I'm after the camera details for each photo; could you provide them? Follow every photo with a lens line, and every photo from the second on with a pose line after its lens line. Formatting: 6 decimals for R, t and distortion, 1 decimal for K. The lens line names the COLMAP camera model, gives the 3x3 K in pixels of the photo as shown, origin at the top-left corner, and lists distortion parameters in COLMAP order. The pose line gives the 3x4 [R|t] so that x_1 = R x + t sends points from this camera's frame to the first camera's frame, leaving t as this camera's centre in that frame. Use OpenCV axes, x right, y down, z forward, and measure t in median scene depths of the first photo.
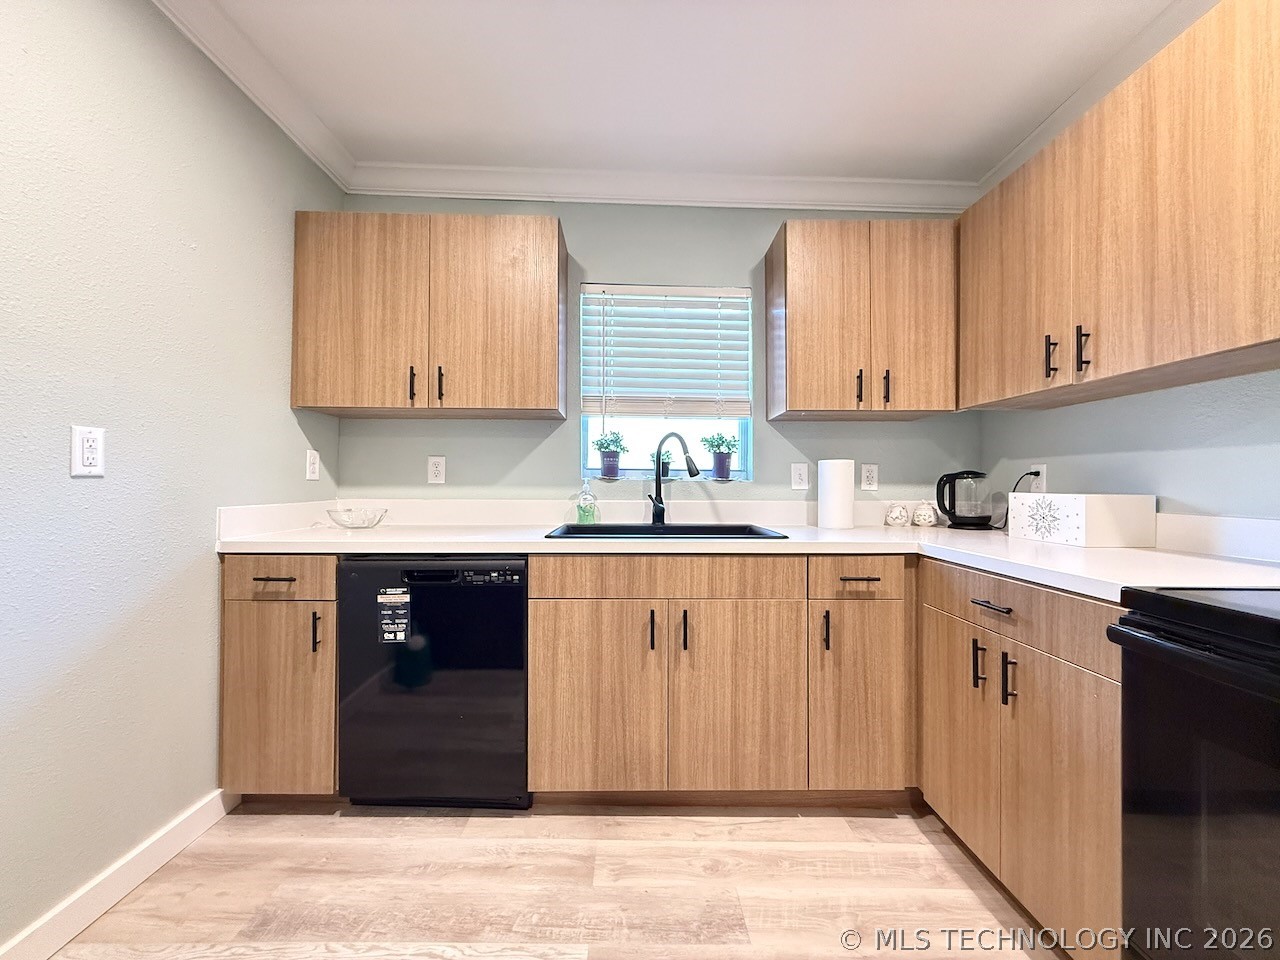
lens RADIAL K [[508.9, 0, 640.7], [0, 508.9, 482.0], [0, 0, 1]] dist [0.000966, -0.000294]
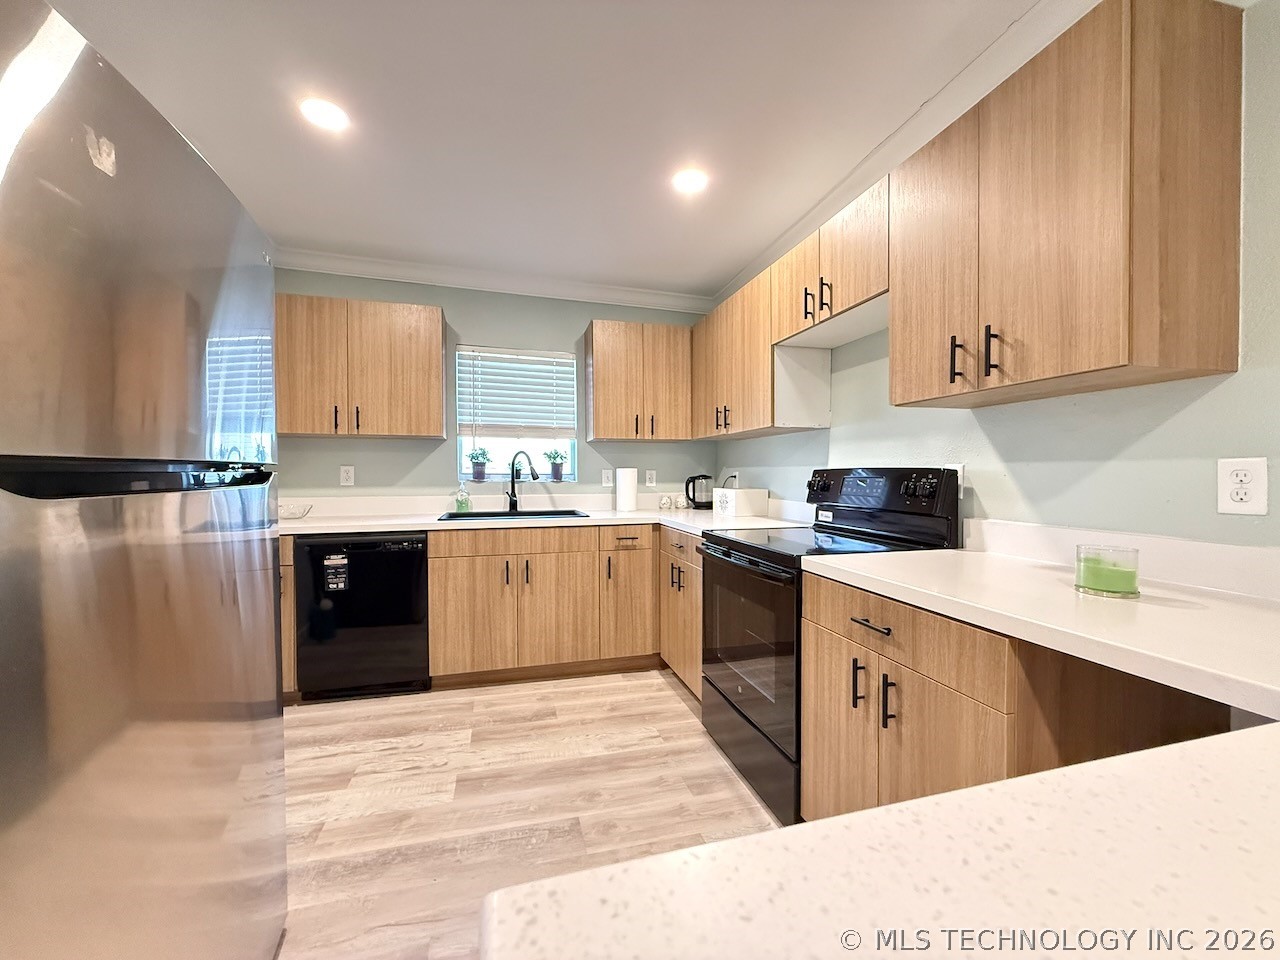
lens RADIAL K [[508.9, 0, 636.9], [0, 508.9, 480.8], [0, 0, 1]] dist [0.000966, -0.000294]
pose [[0.969296, -0.009360, 0.245719, 0.027028], [0.005237, 0.999834, 0.017428, -0.040837], [-0.245841, -0.015607, 0.969184, -0.720037]]
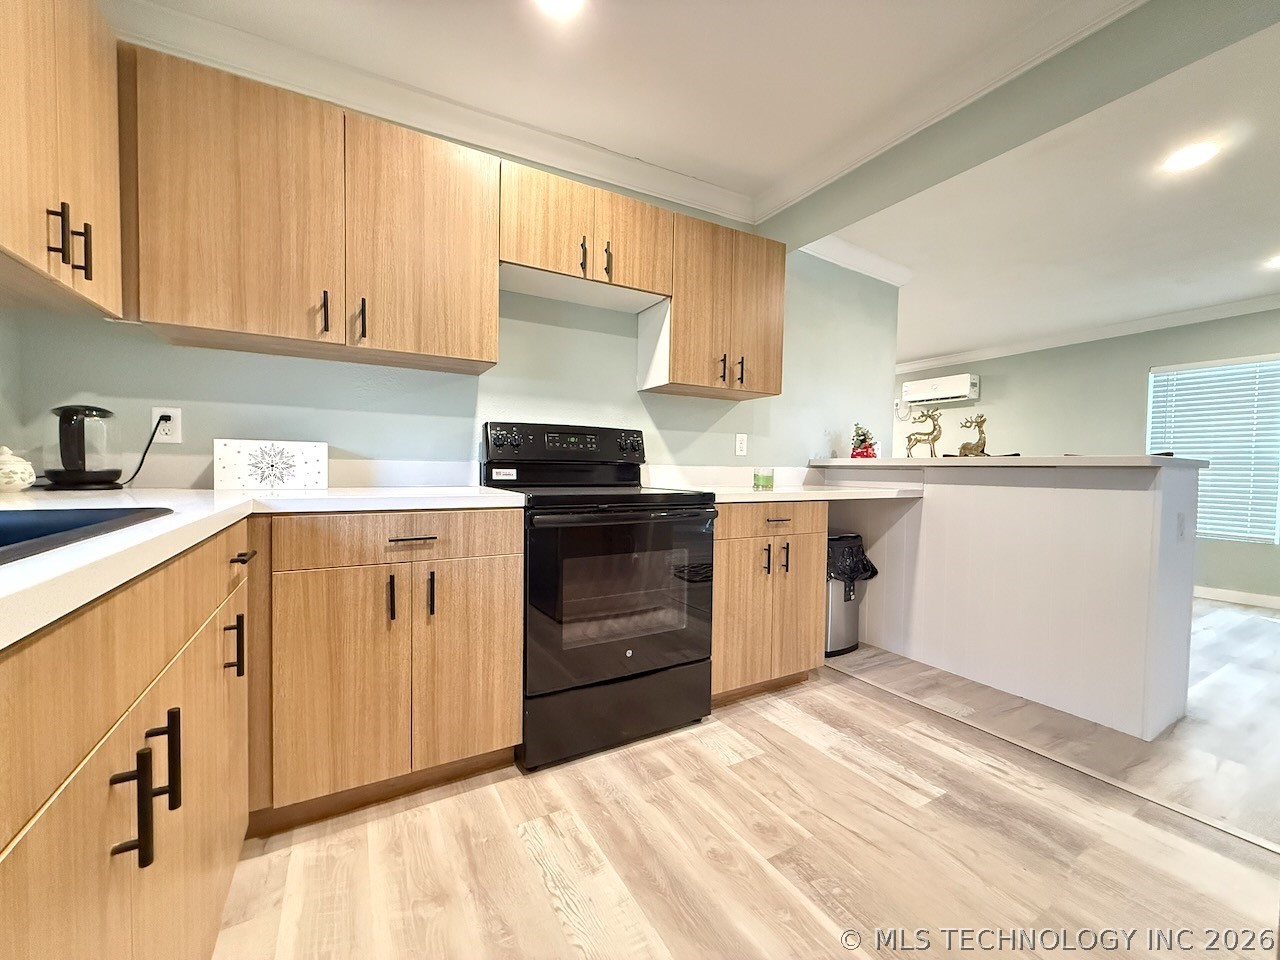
lens RADIAL K [[508.9, 0, 638.3], [0, 508.9, 481.2], [0, 0, 1]] dist [0.000966, -0.000294]
pose [[-0.480365, -0.037688, 0.876259, -0.409119], [-0.019124, 0.999289, 0.032495, 0.054205], [-0.876860, -0.001148, -0.480744, 0.844897]]
